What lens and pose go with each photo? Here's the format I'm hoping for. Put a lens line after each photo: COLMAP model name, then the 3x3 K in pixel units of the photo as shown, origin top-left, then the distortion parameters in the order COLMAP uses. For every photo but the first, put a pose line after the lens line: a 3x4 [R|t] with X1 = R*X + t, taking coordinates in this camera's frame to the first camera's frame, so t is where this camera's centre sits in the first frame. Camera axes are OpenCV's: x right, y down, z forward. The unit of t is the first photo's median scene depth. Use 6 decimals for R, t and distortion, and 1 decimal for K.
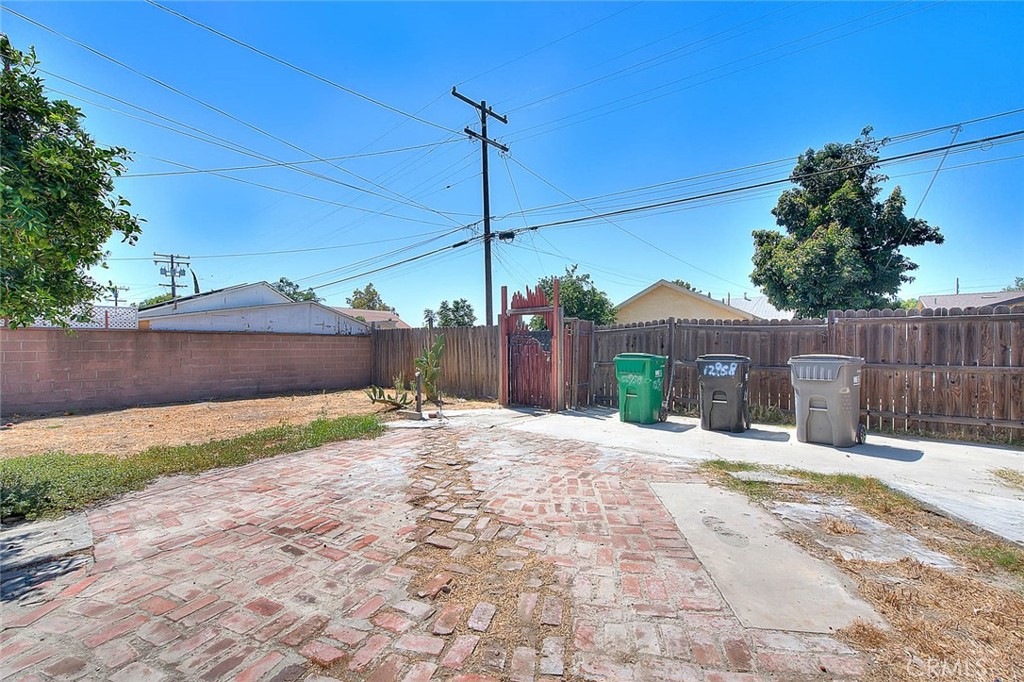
lens RADIAL K [[414.4, 0, 512.0], [0, 414.4, 341.0], [0, 0, 1]] dist [-0.001053, -0.000013]
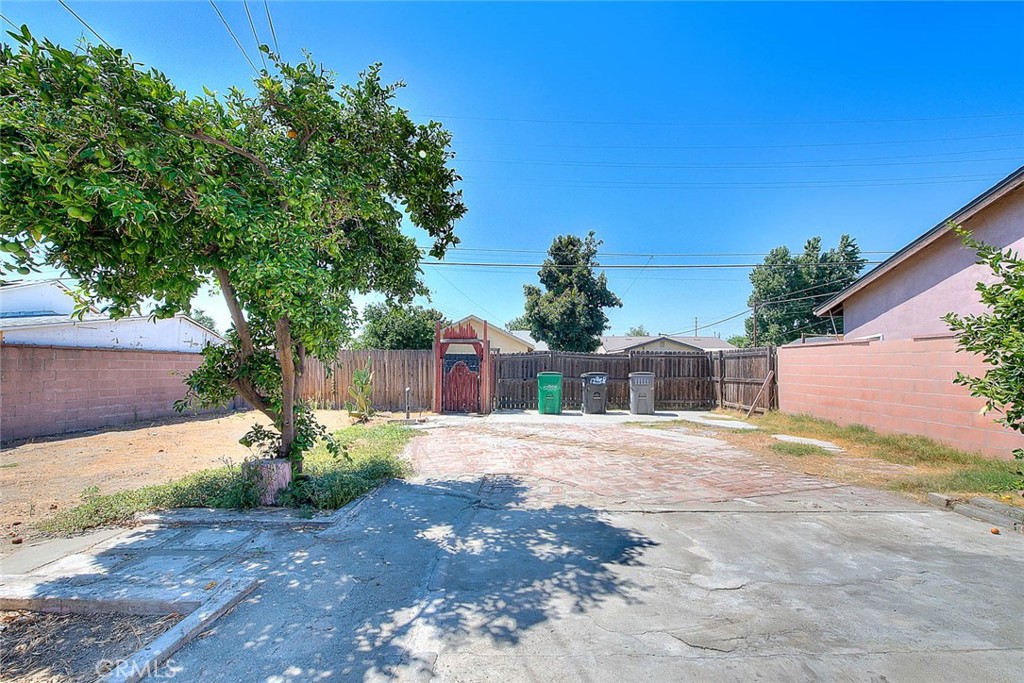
lens RADIAL K [[414.4, 0, 512.0], [0, 414.4, 341.5], [0, 0, 1]] dist [-0.001053, -0.000013]
pose [[0.807552, 0.042445, 0.588268, -0.303419], [-0.010968, 0.998315, -0.056974, 0.001528], [-0.589695, 0.039557, 0.806657, -0.089169]]
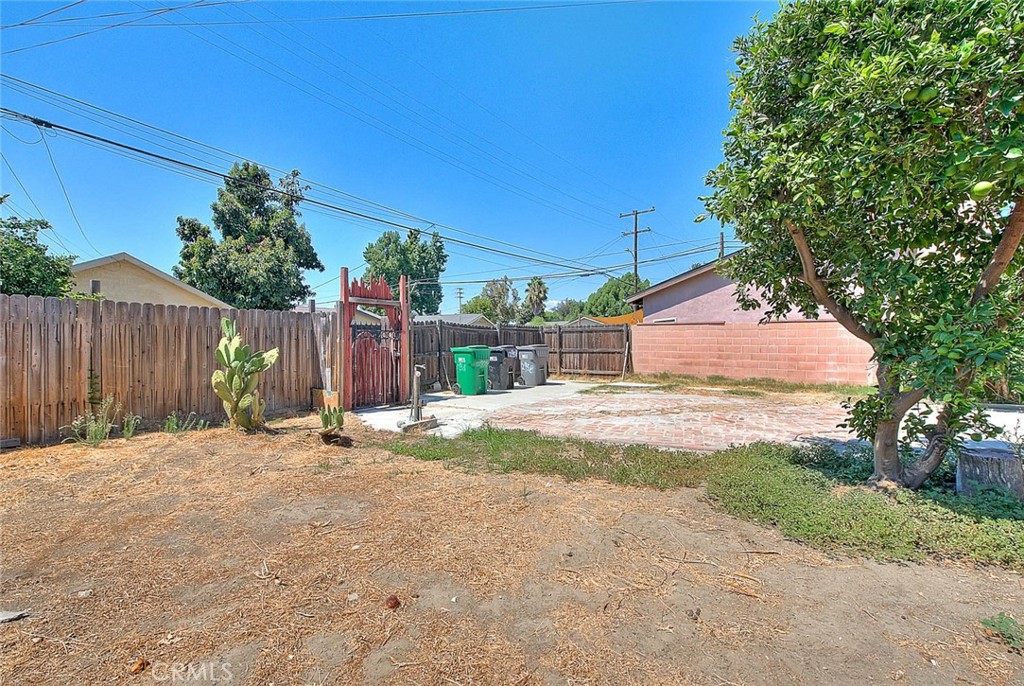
lens RADIAL K [[434.2, 0, 512.0], [0, 434.2, 343.0], [0, 0, 1]] dist [-0.001168, -0.000052]
pose [[0.001501, 0.002202, 0.999996, -0.447797], [-0.004466, 0.999988, -0.002195, 0.009001], [-0.999989, -0.004463, 0.001511, 0.342092]]
